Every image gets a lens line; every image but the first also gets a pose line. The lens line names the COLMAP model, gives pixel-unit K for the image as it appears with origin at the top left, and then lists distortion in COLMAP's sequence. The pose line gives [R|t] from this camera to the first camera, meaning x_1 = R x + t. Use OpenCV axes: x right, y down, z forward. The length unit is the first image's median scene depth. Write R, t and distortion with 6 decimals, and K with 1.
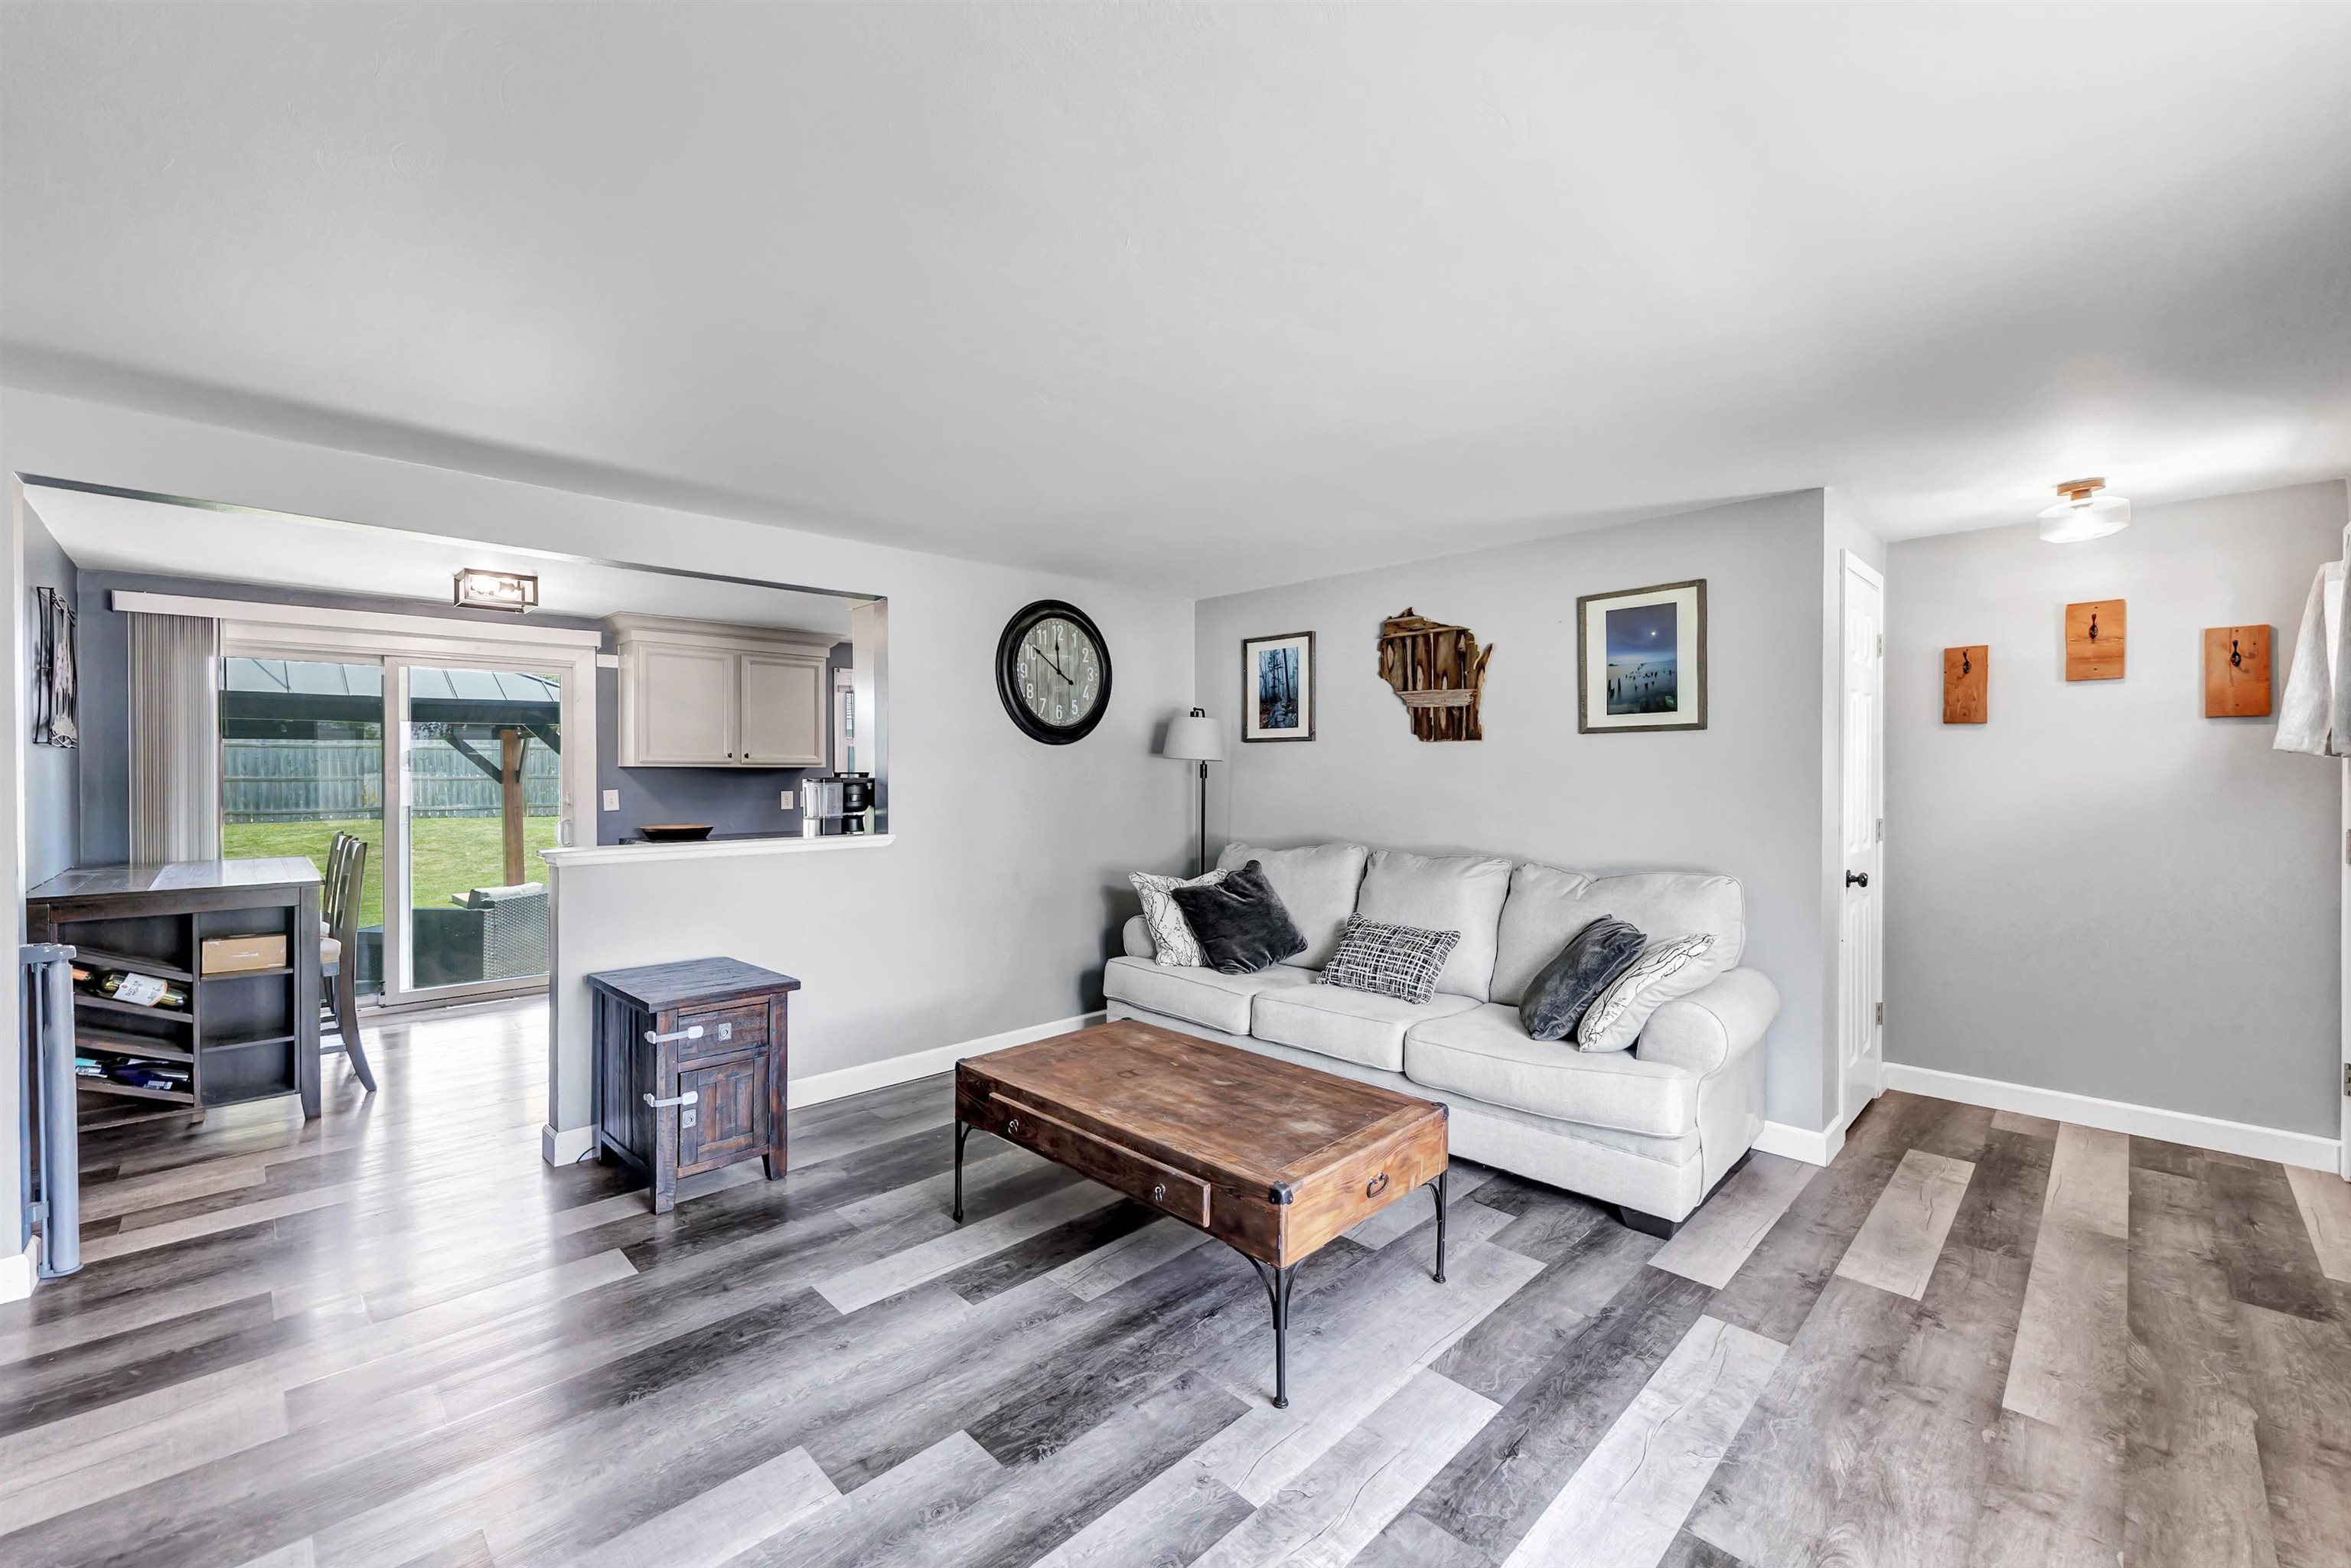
lens RADIAL K [[952.5, 0, 1147.8], [0, 952.5, 778.9], [0, 0, 1]] dist [-0.001588, -0.000193]
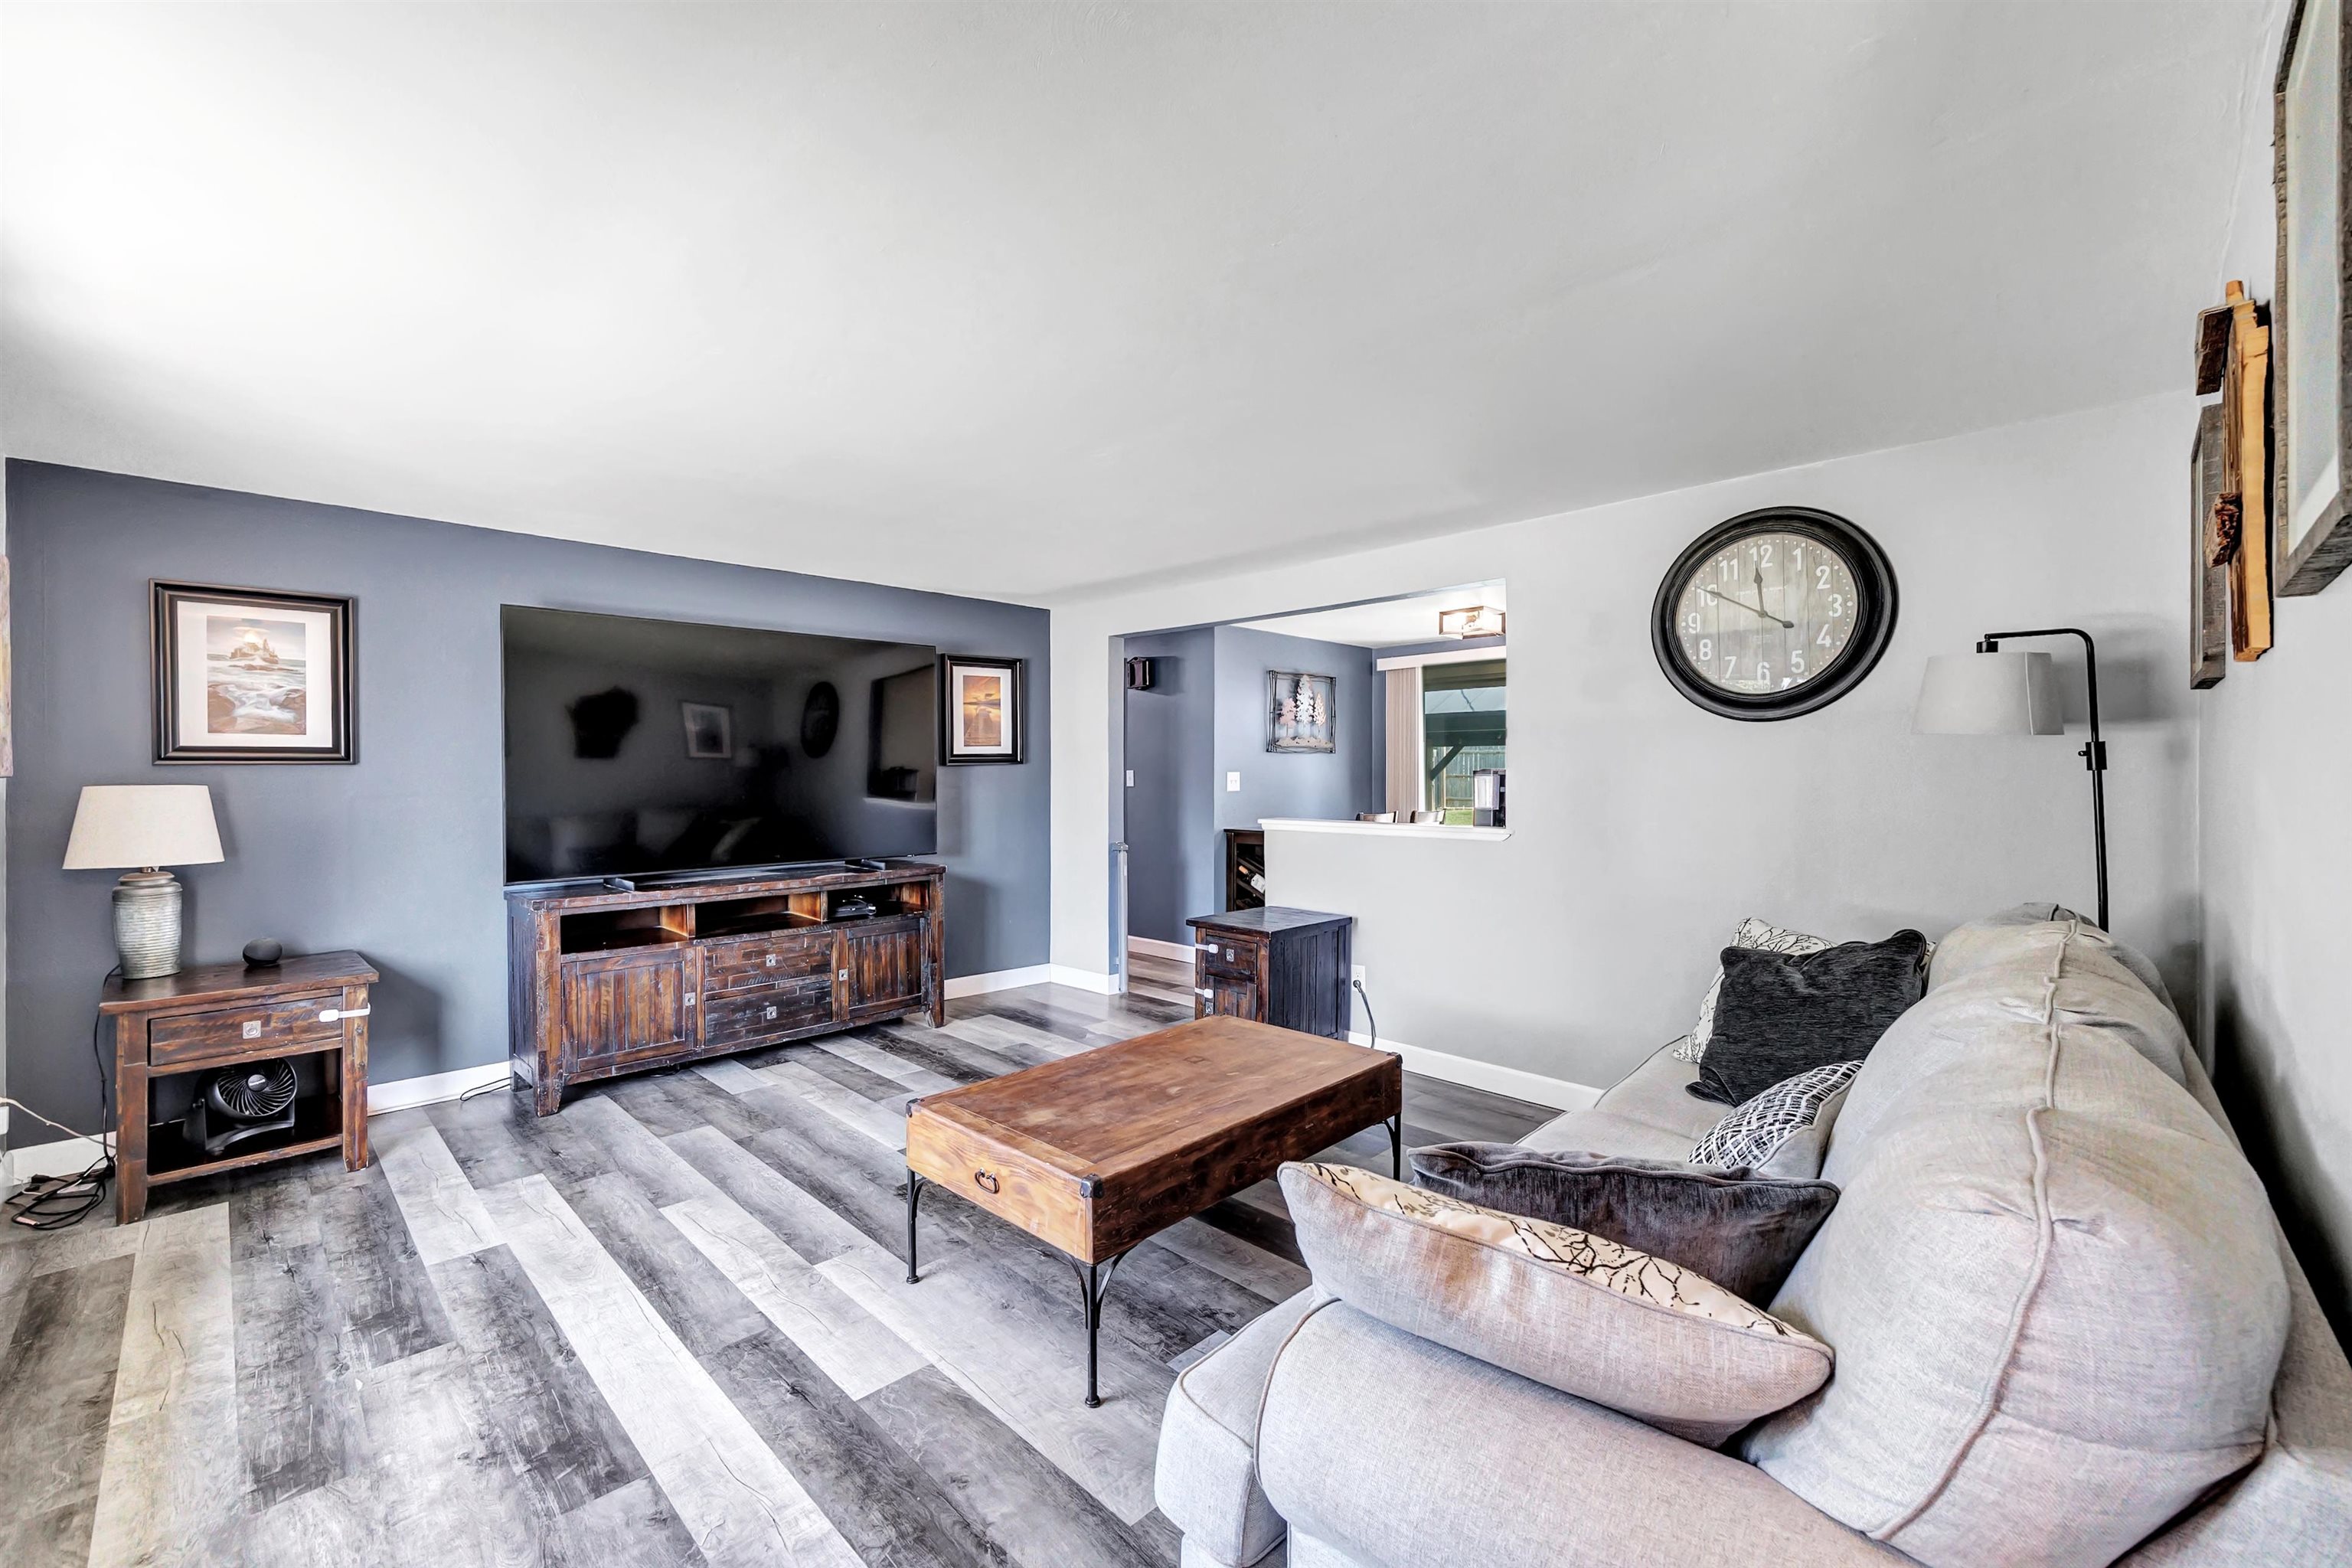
lens RADIAL K [[953.0, 0, 1148.3], [0, 953.0, 778.9], [0, 0, 1]] dist [-0.001588, -0.000193]
pose [[0.010114, 0.006116, -0.999930, 0.756553], [-0.007050, 0.999957, 0.006044, 0.005513], [0.999924, 0.006989, 0.010157, 0.719520]]
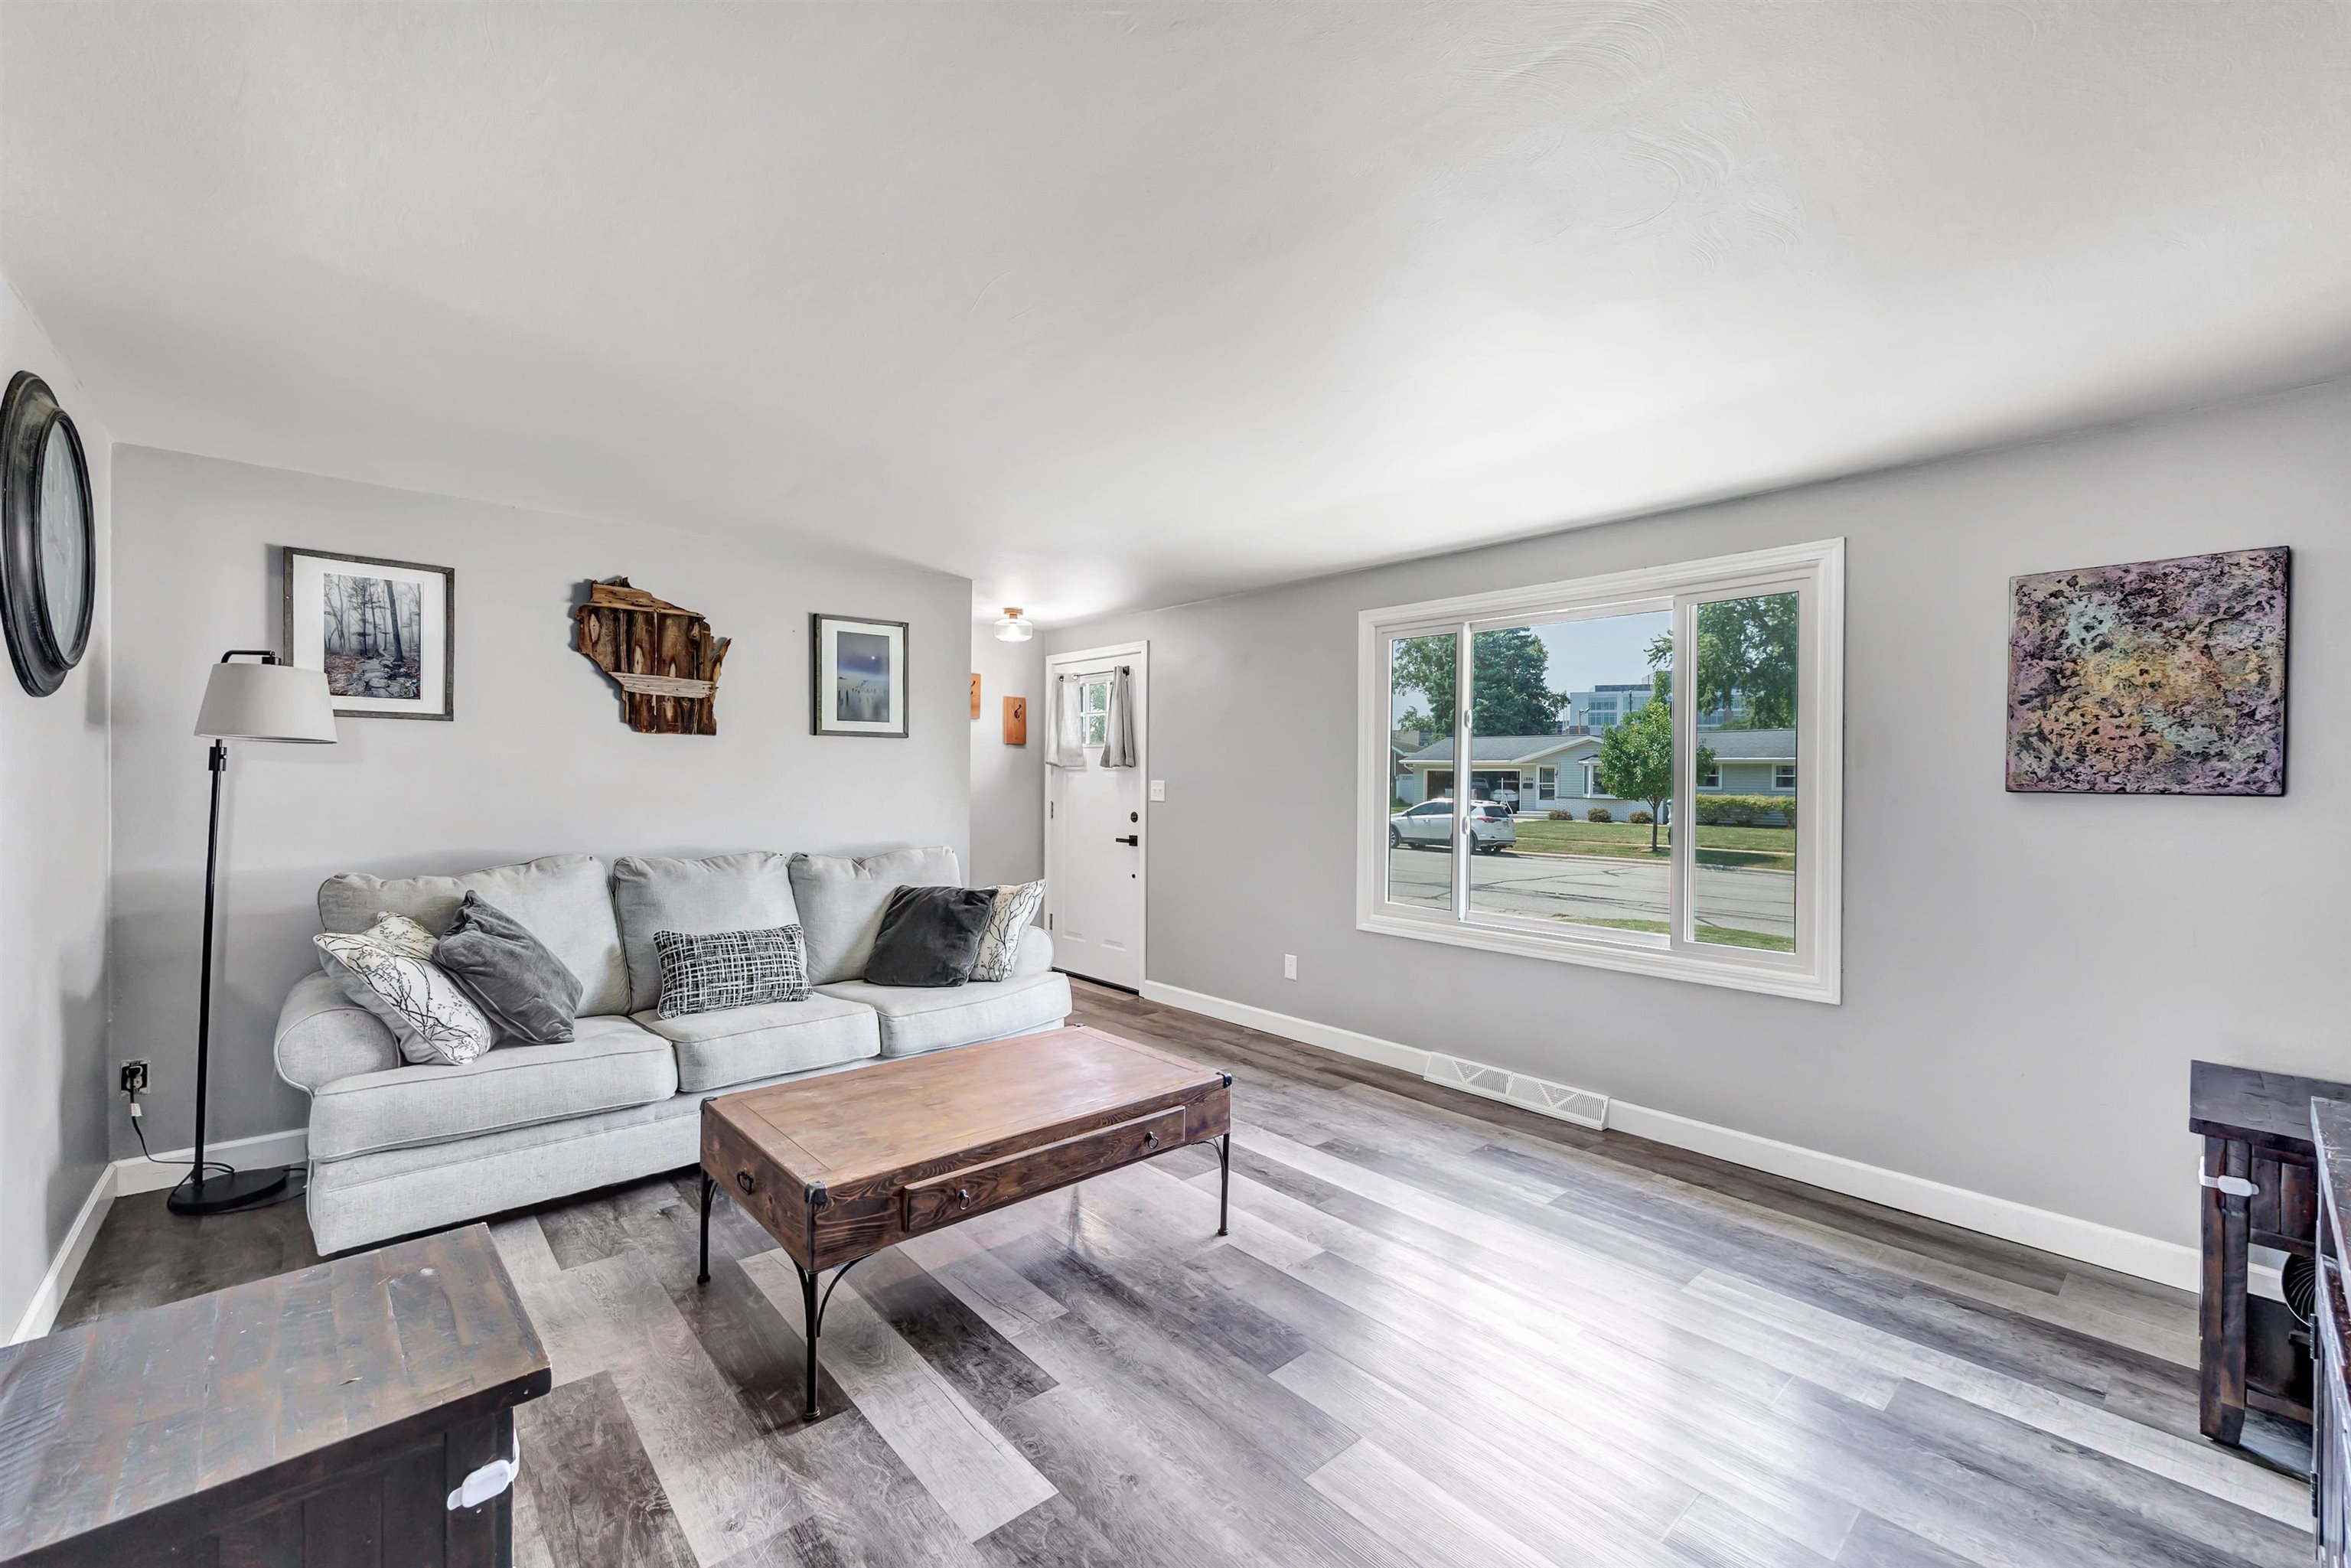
lens RADIAL K [[952.5, 0, 1147.8], [0, 952.5, 778.9], [0, 0, 1]] dist [-0.001588, -0.000193]
pose [[0.054355, -0.001505, 0.998521, -0.690455], [-0.002853, 0.999995, 0.001663, 0.001689], [-0.998518, -0.002939, 0.054350, 0.581530]]
